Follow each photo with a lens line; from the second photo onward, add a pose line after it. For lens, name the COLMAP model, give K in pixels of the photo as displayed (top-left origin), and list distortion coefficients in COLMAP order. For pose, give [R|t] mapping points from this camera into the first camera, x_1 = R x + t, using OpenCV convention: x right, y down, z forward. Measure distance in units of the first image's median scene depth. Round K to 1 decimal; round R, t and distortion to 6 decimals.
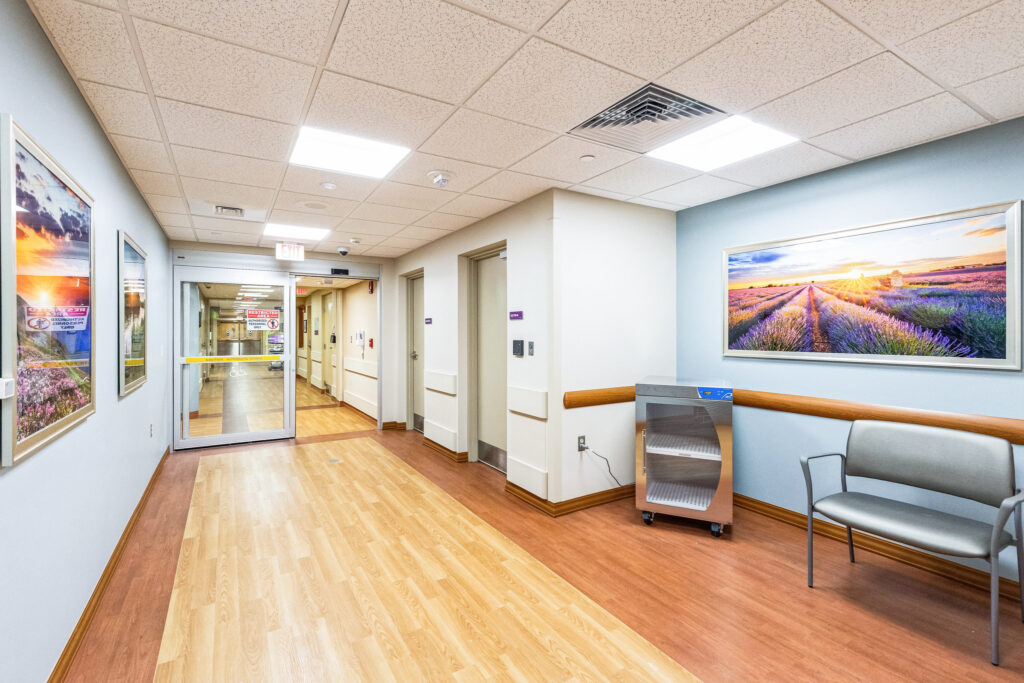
lens RADIAL K [[468.4, 0, 512.8], [0, 468.4, 337.0], [0, 0, 1]] dist [0.002734, 0.000685]
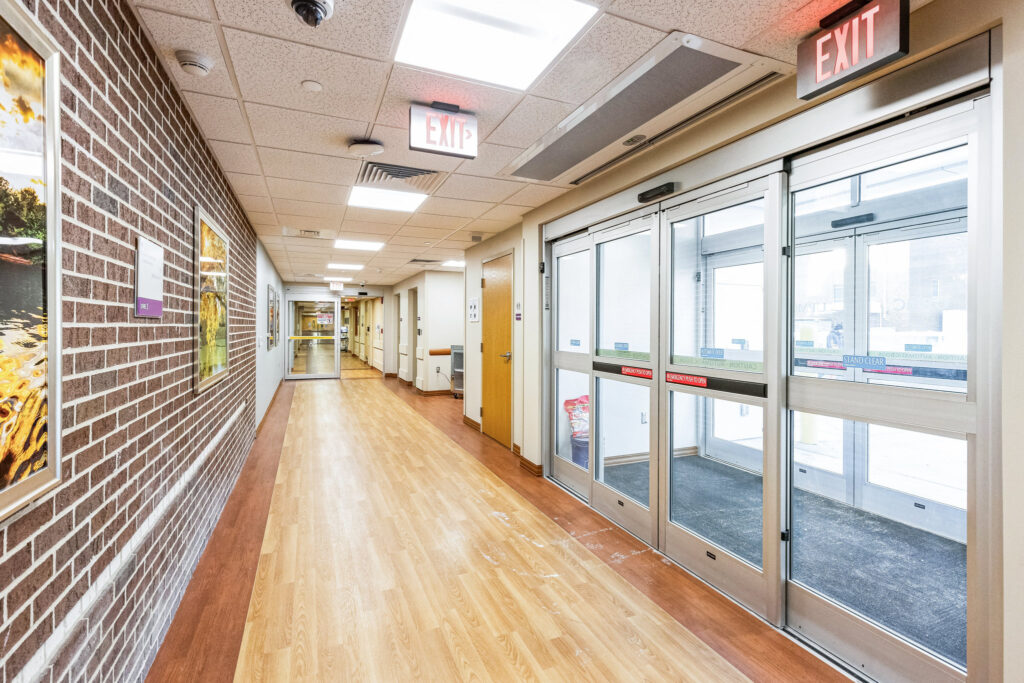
lens RADIAL K [[468.4, 0, 508.3], [0, 468.4, 326.6], [0, 0, 1]] dist [0.002734, 0.000685]
pose [[0.989507, 0.002764, -0.144457, -0.111965], [-0.004304, 0.999937, -0.010351, 0.000539], [0.144420, 0.010864, 0.989457, 0.189255]]
